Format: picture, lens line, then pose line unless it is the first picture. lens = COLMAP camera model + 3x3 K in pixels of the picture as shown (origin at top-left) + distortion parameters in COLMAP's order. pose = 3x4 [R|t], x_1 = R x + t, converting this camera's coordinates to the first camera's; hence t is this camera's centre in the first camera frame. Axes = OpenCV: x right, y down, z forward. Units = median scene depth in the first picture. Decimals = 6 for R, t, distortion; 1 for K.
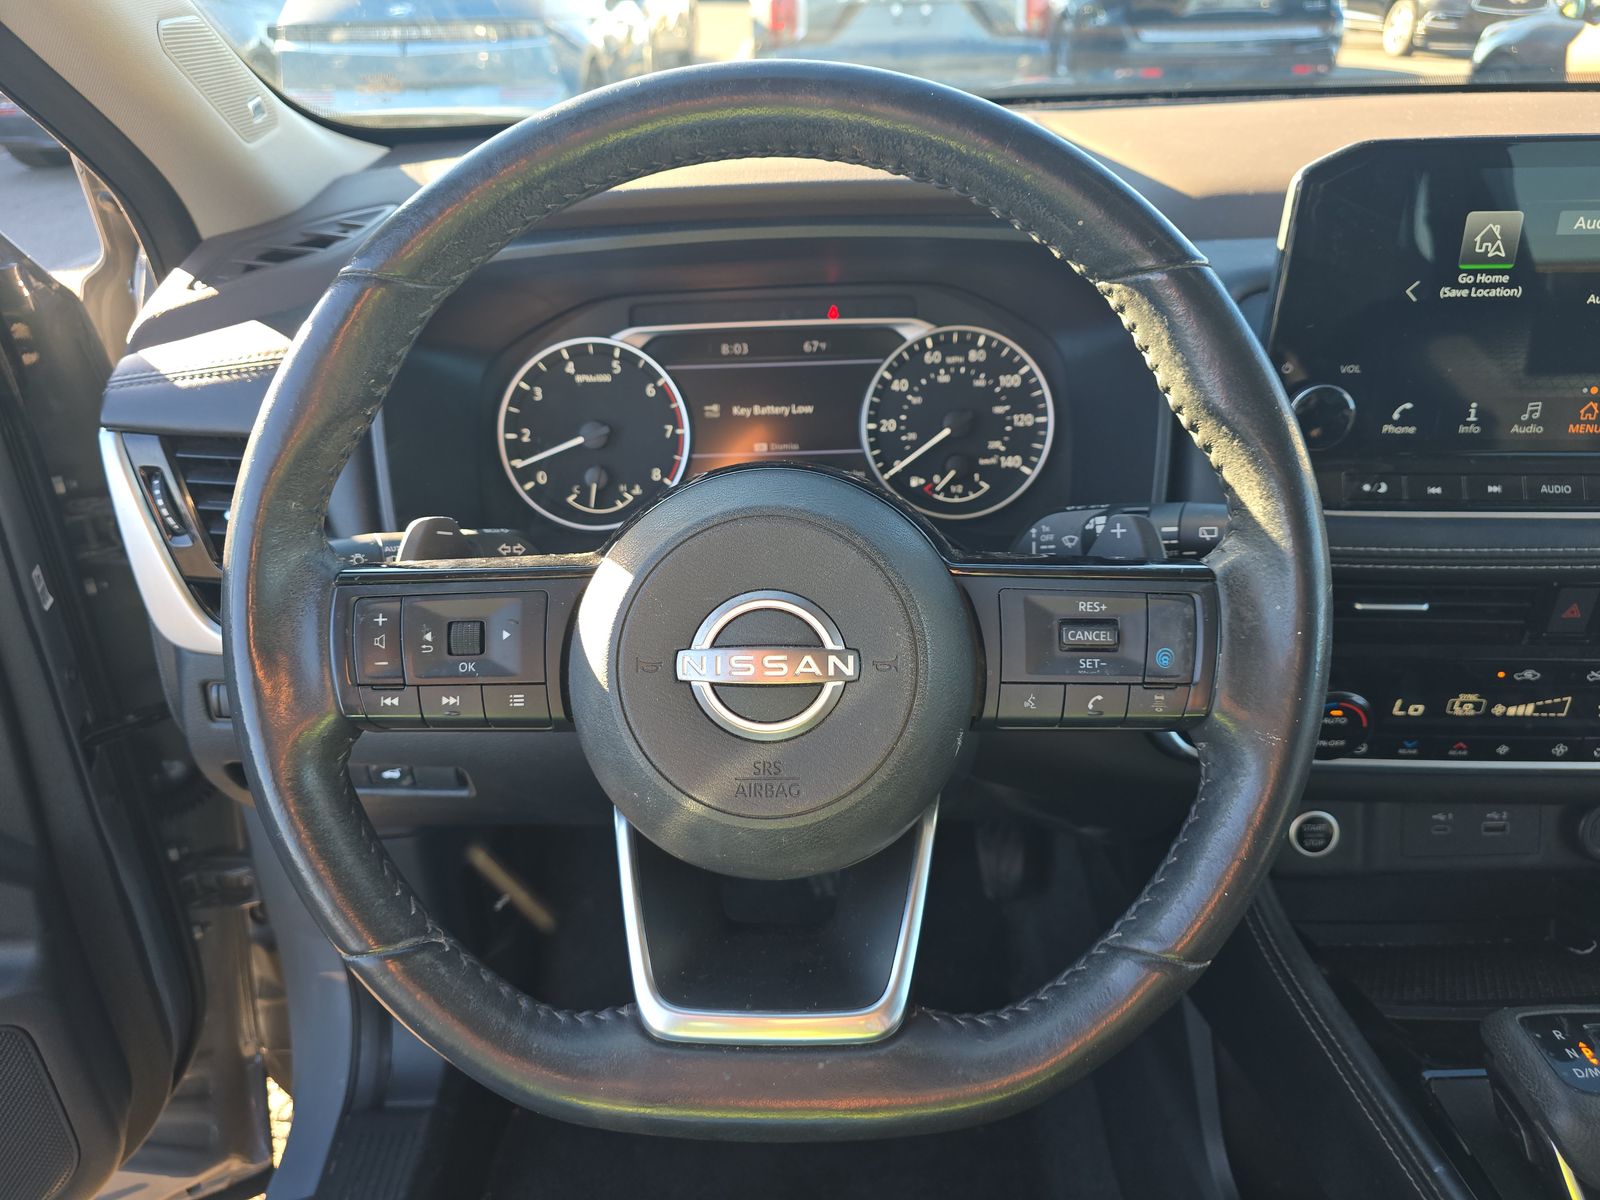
lens RADIAL K [[968.3, 0, 800.0], [0, 968.3, 600.0], [0, 0, 1]] dist [0.027085, -0.019492]
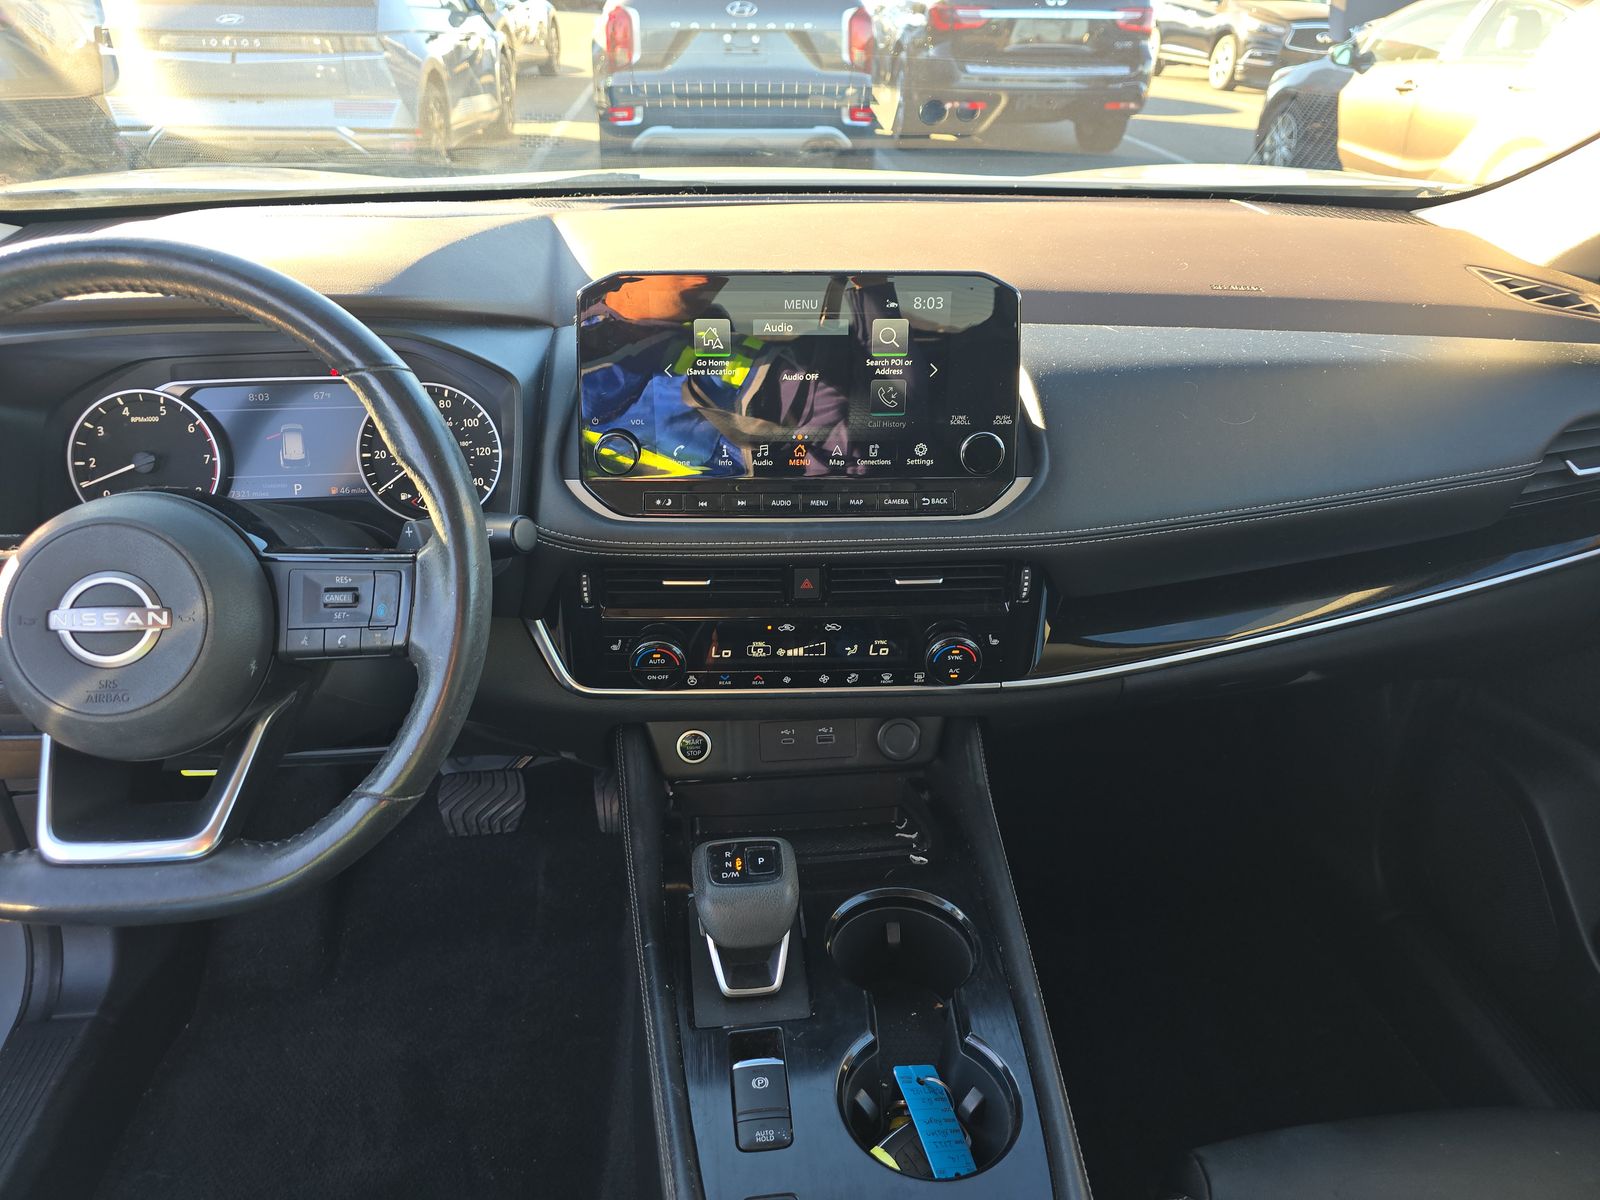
lens RADIAL K [[968.3, 0, 800.0], [0, 968.3, 600.0], [0, 0, 1]] dist [0.027085, -0.019492]
pose [[0.995487, -0.016127, 0.093522, 0.546636], [0.016470, 0.999860, -0.002905, 0.034690], [-0.093462, 0.004432, 0.995613, -0.400175]]
